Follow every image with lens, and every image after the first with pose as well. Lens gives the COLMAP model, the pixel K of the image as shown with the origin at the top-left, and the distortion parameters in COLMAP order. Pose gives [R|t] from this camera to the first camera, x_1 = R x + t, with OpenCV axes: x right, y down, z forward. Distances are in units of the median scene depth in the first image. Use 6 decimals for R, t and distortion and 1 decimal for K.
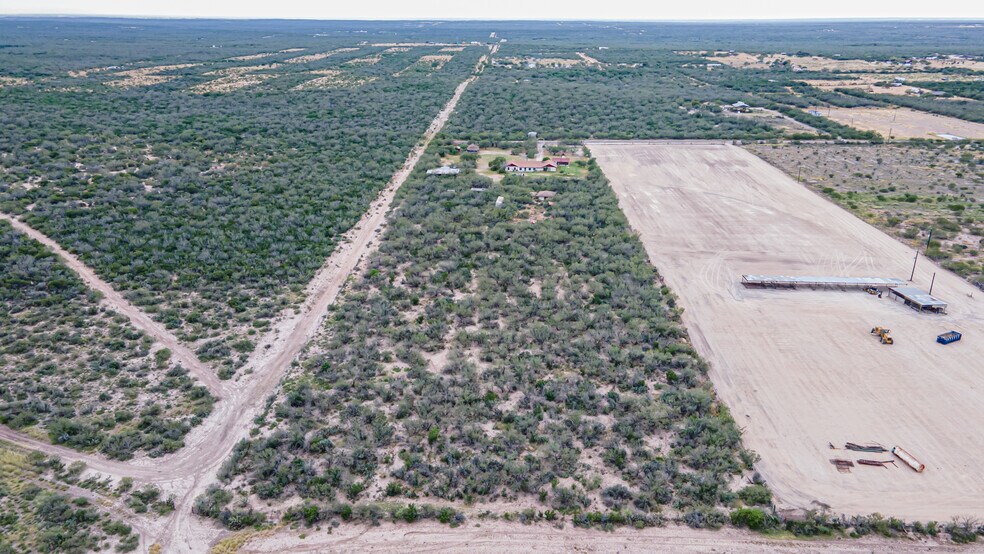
lens RADIAL K [[718.1, 0, 492.0], [0, 718.1, 277.0], [0, 0, 1]] dist [0.013325, 0.059535]
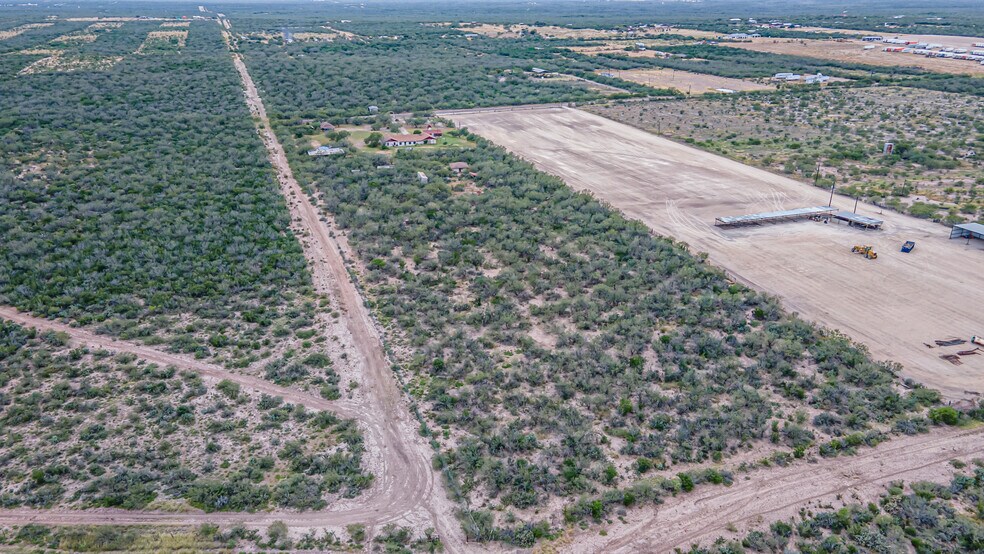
lens RADIAL K [[718.1, 0, 492.0], [0, 718.1, 277.0], [0, 0, 1]] dist [0.013325, 0.059535]
pose [[0.928502, -0.141782, 0.343195, -0.431454], [0.130760, 0.989878, 0.055175, -0.023492], [-0.347544, -0.006354, 0.937642, 0.118333]]
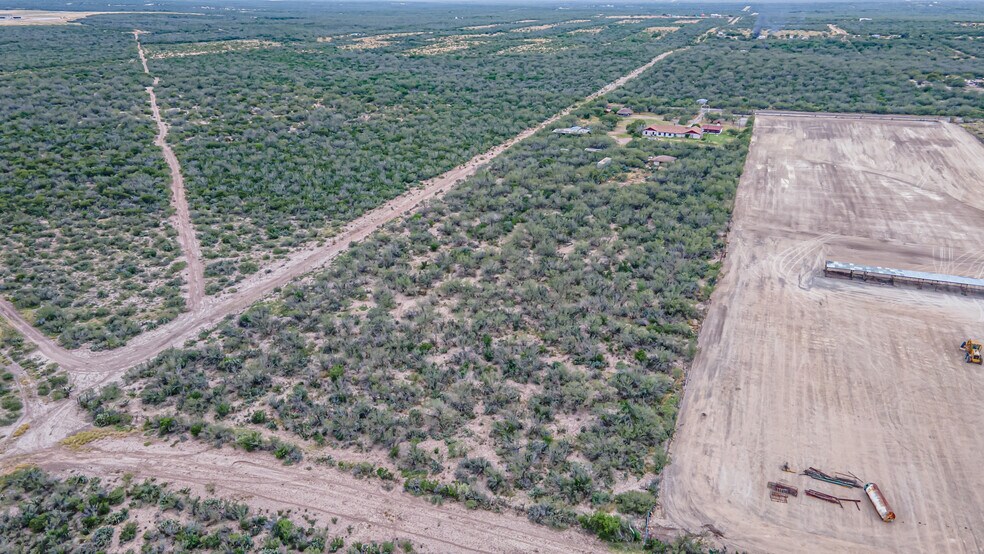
lens RADIAL K [[718.1, 0, 492.0], [0, 718.1, 277.0], [0, 0, 1]] dist [0.013325, 0.059535]
pose [[0.945598, 0.117839, -0.303248, 0.294828], [-0.109075, 0.992981, 0.045739, 0.023620], [0.306509, -0.010174, 0.951813, 0.132595]]
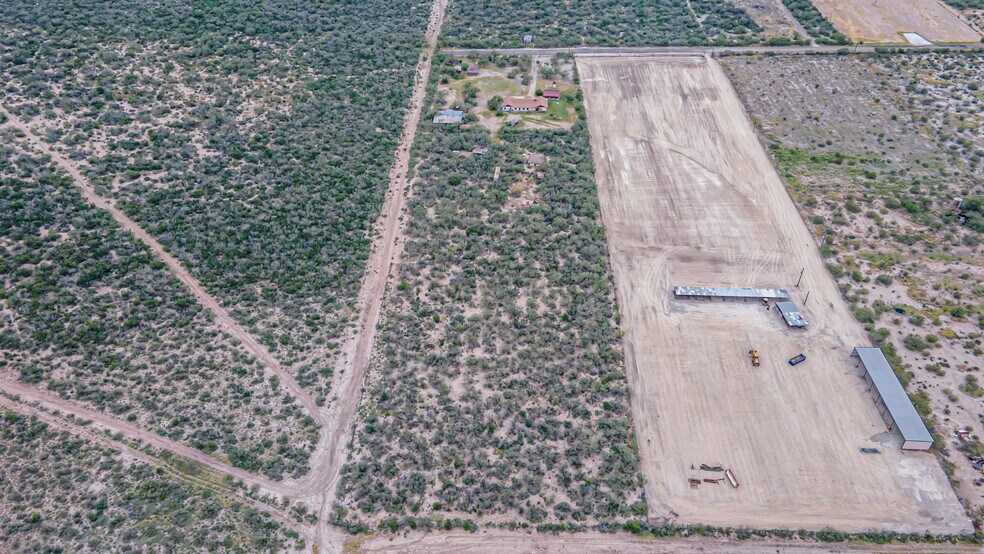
lens RADIAL K [[718.1, 0, 492.0], [0, 718.1, 277.0], [0, 0, 1]] dist [0.013325, 0.059535]
pose [[0.999940, -0.010601, -0.002854, 0.006645], [0.010956, 0.947015, 0.321001, -0.566688], [-0.000700, -0.321013, 0.947075, -0.351624]]
